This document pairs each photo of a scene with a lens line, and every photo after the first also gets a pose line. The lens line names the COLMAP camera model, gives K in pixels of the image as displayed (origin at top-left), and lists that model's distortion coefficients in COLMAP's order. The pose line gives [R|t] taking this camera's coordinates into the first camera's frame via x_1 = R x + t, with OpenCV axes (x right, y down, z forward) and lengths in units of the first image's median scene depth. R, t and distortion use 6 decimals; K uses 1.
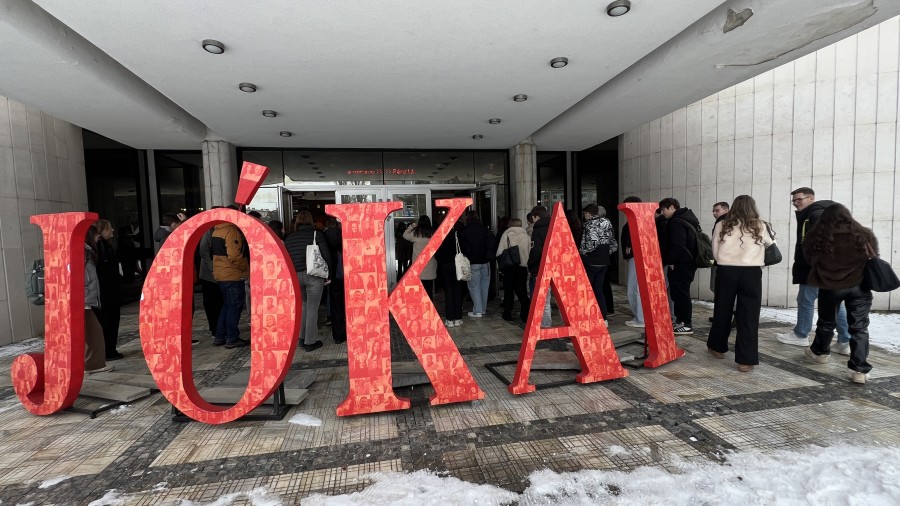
lens RADIAL K [[401.8, 0, 449.7], [0, 401.8, 252.5], [0, 0, 1]] dist [-0.002361, -0.000338]
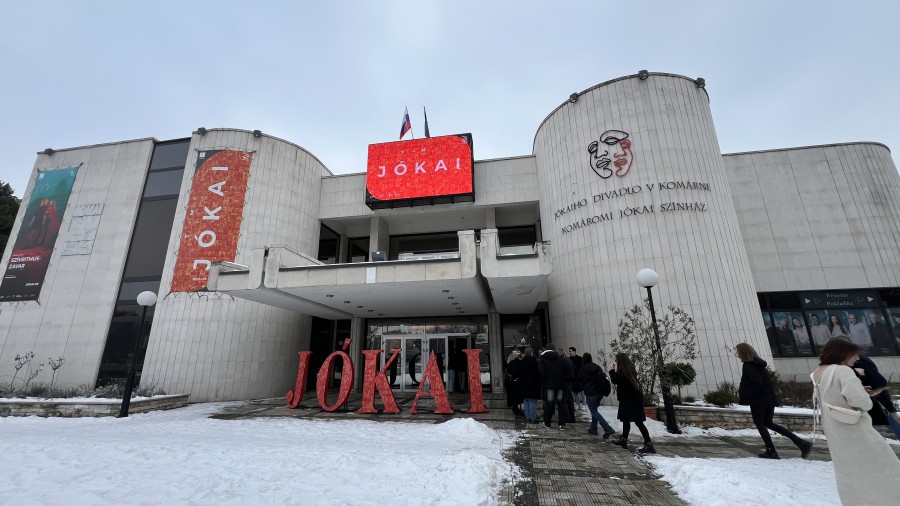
lens RADIAL K [[353.2, 0, 448.7], [0, 353.2, 253.7], [0, 0, 1]] dist [0.000054, 0.000000]
pose [[0.934438, -0.079709, -0.347091, 1.571350], [-0.037881, 0.946854, -0.319426, 0.046120], [0.354105, 0.311631, 0.881757, -1.795315]]
